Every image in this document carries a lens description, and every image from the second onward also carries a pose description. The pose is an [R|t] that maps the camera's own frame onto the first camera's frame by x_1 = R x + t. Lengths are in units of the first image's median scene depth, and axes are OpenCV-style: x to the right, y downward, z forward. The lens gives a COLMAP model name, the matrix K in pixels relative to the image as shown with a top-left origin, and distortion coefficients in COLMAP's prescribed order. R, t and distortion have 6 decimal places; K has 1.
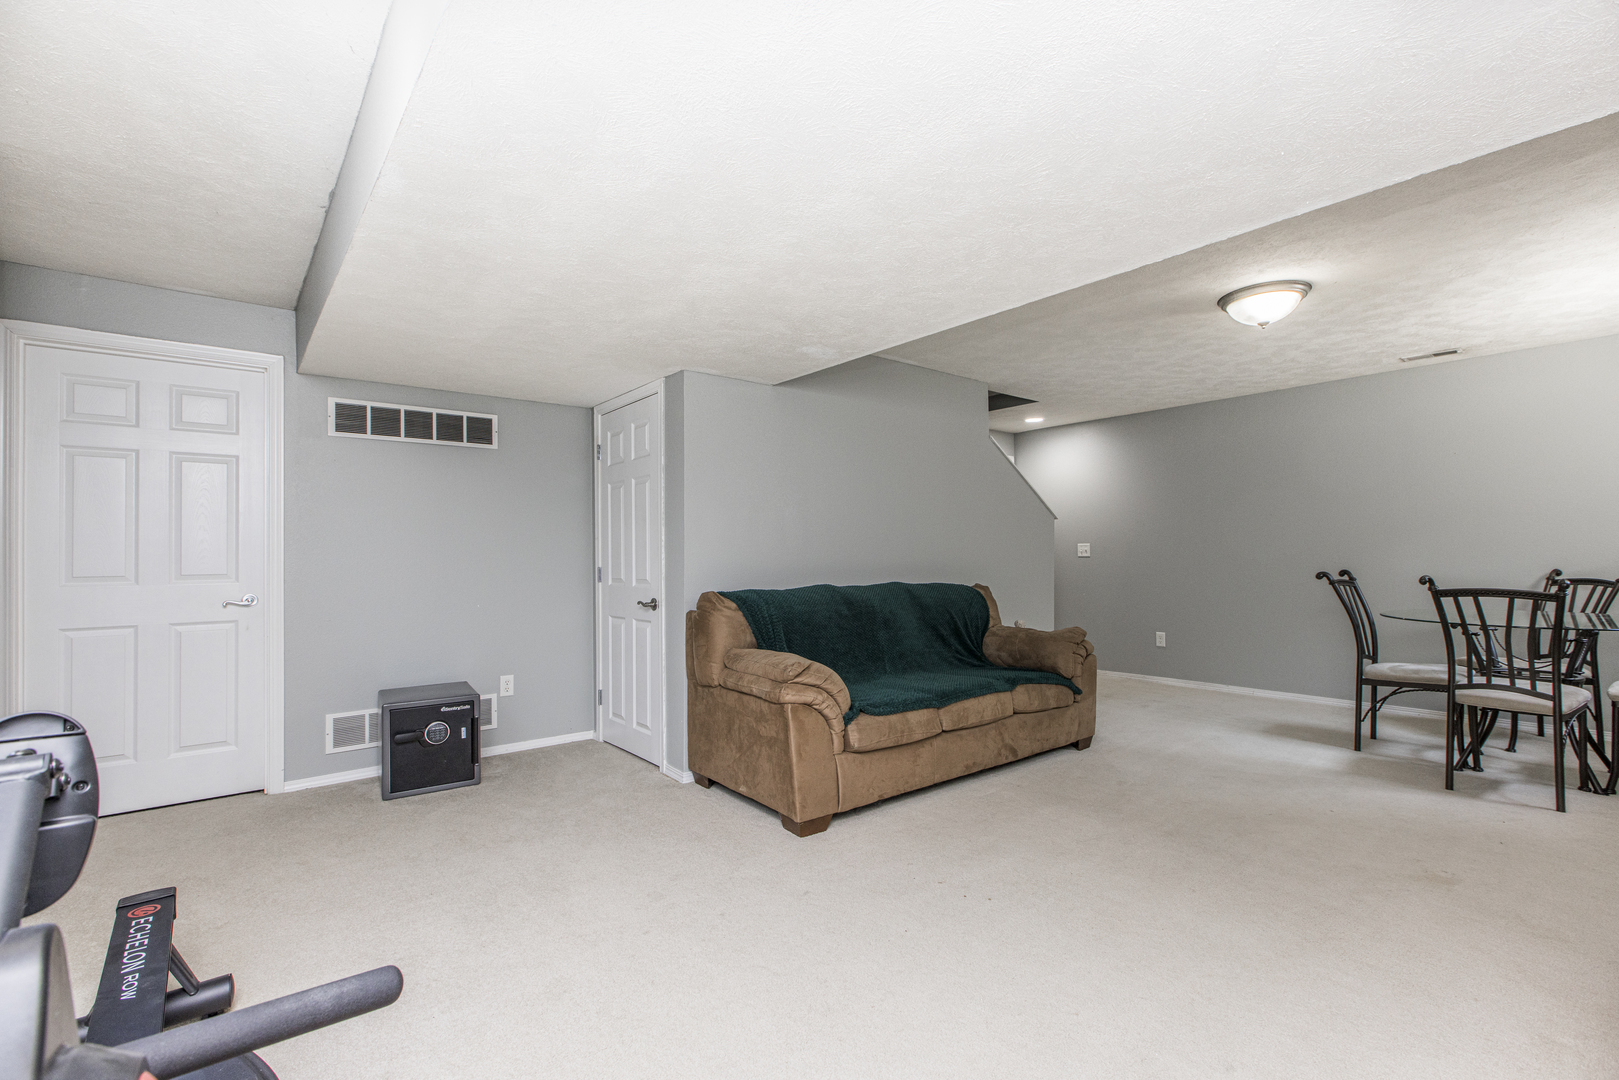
lens RADIAL K [[714.1, 0, 811.9], [0, 714.1, 543.9], [0, 0, 1]] dist [-0.000689, 0.001118]
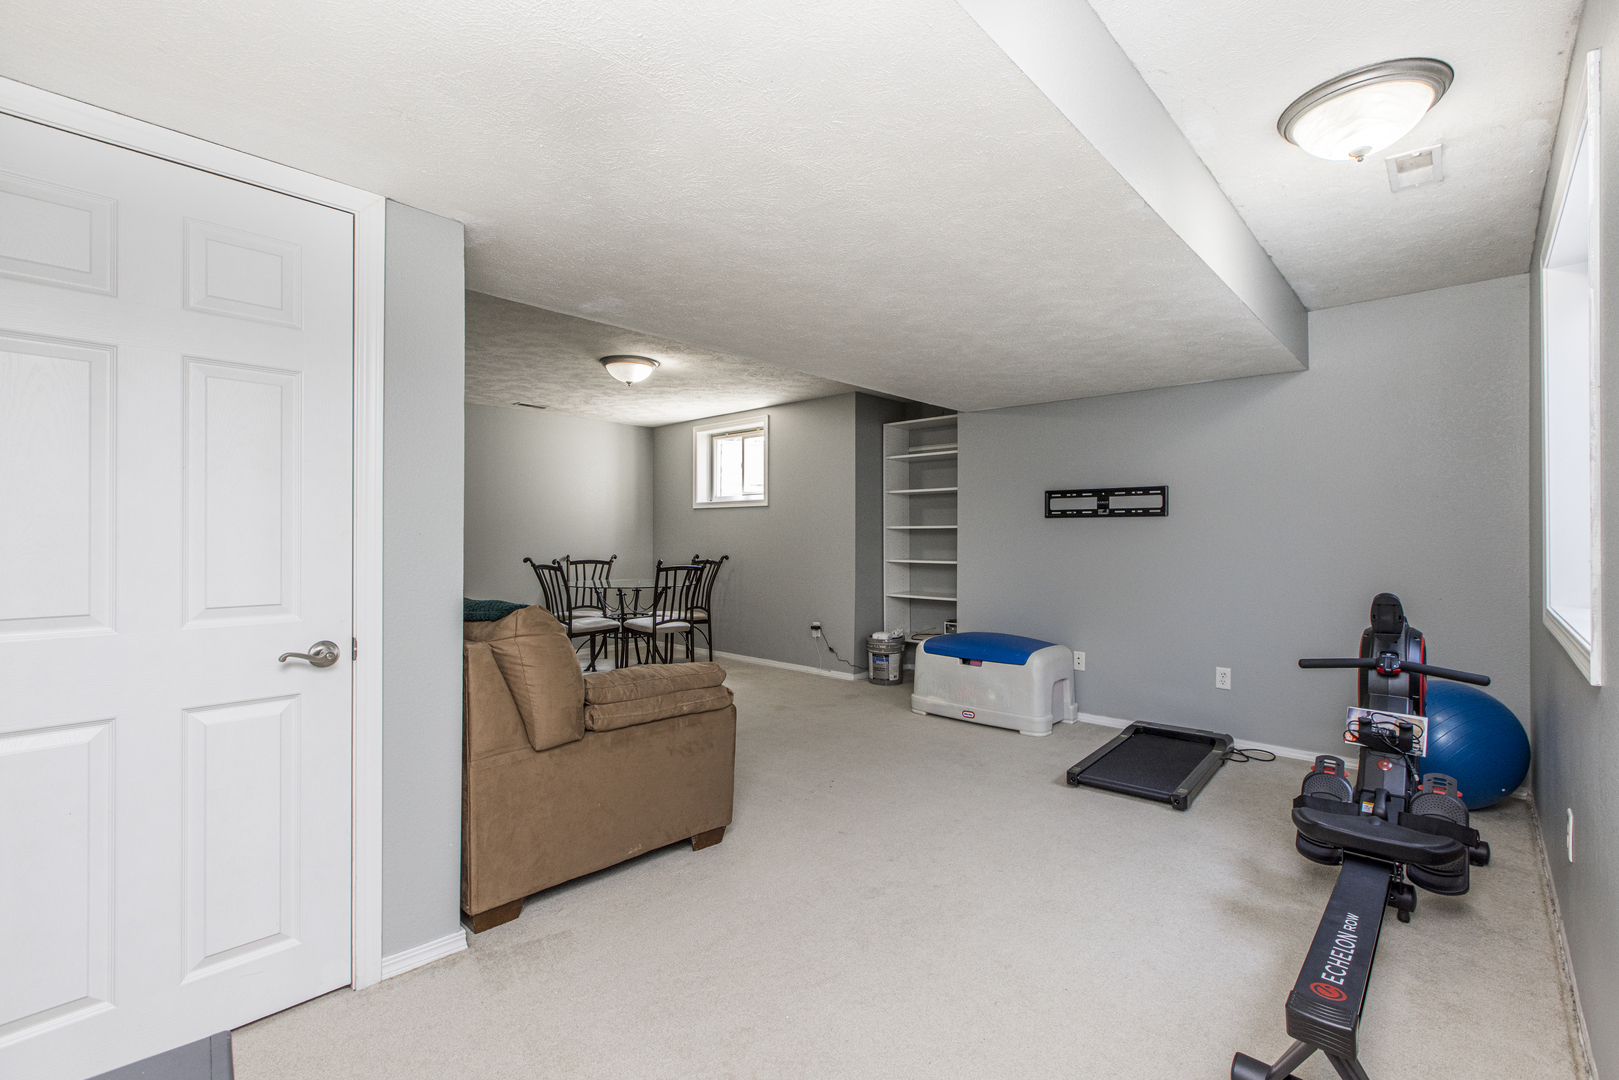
lens RADIAL K [[714.1, 0, 811.9], [0, 714.1, 543.9], [0, 0, 1]] dist [-0.000689, 0.001118]
pose [[-0.130623, 0.002223, 0.991430, -0.894663], [-0.018160, 0.999824, -0.004634, 0.008187], [-0.991266, -0.018609, -0.130560, 0.912563]]
